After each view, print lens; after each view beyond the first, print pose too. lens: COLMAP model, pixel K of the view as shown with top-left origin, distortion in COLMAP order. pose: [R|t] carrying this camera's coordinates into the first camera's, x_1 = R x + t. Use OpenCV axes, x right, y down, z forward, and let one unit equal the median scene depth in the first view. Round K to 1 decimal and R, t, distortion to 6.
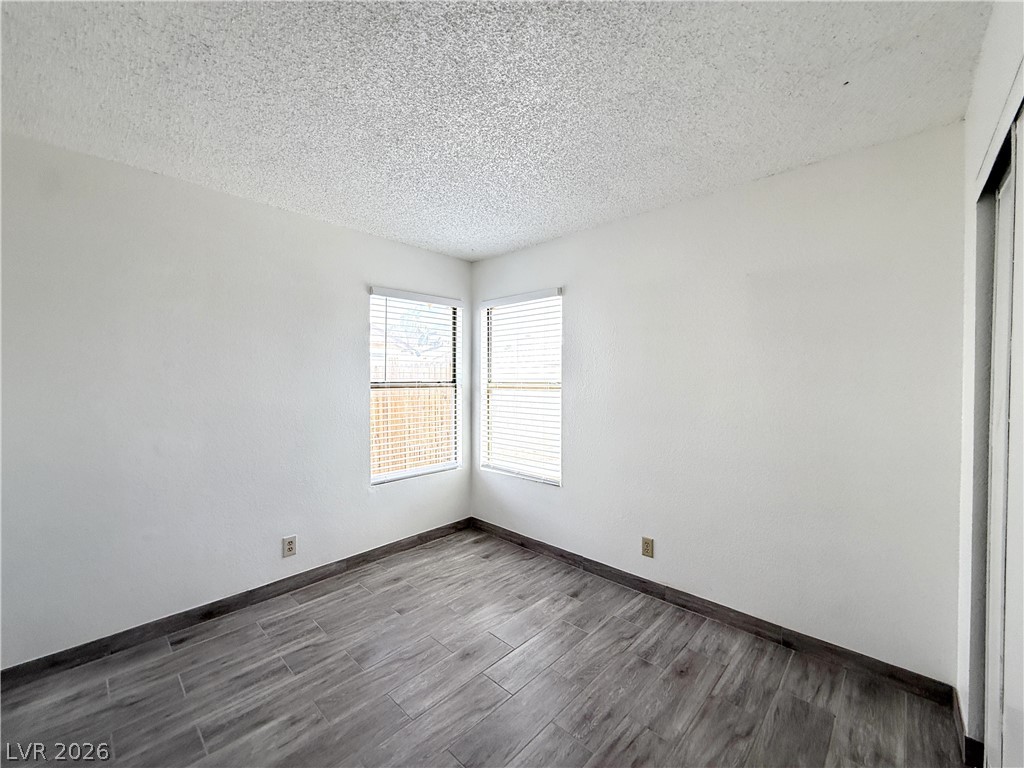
lens RADIAL K [[408.2, 0, 505.6], [0, 408.2, 384.3], [0, 0, 1]] dist [0.000992, -0.000430]
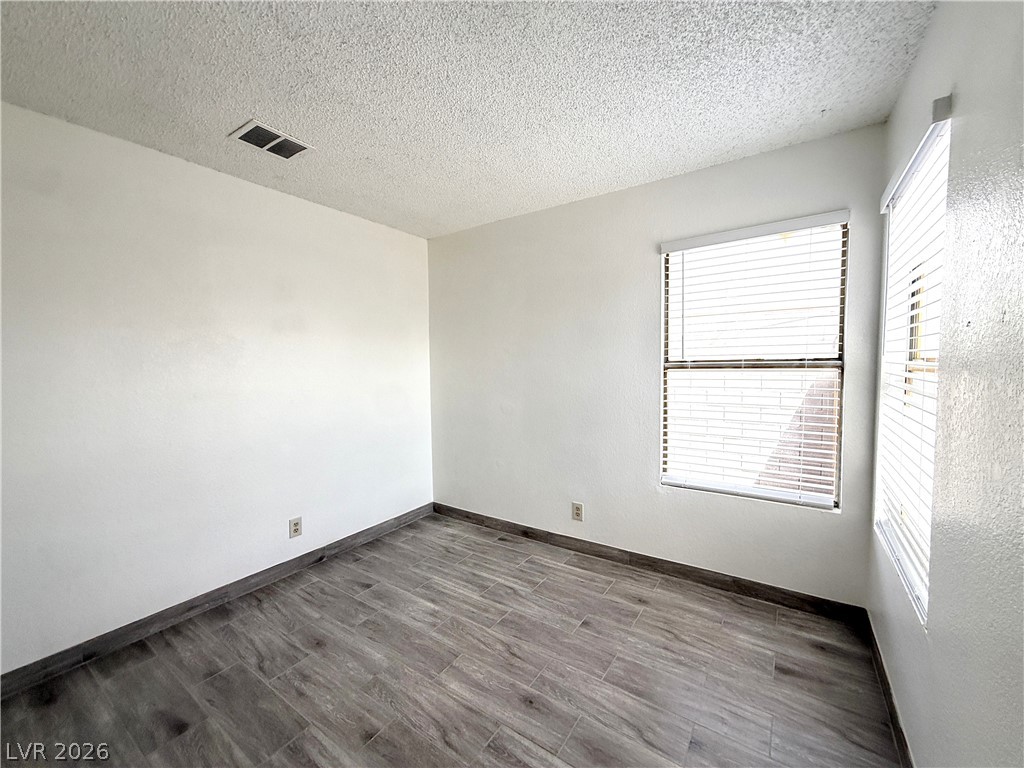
lens RADIAL K [[408.2, 0, 507.5], [0, 408.2, 384.7], [0, 0, 1]] dist [0.000992, -0.000430]
pose [[0.158771, 0.052501, -0.985919, 0.482592], [0.007606, 0.998490, 0.054396, -0.005655], [0.987286, -0.016135, 0.158132, 0.610802]]
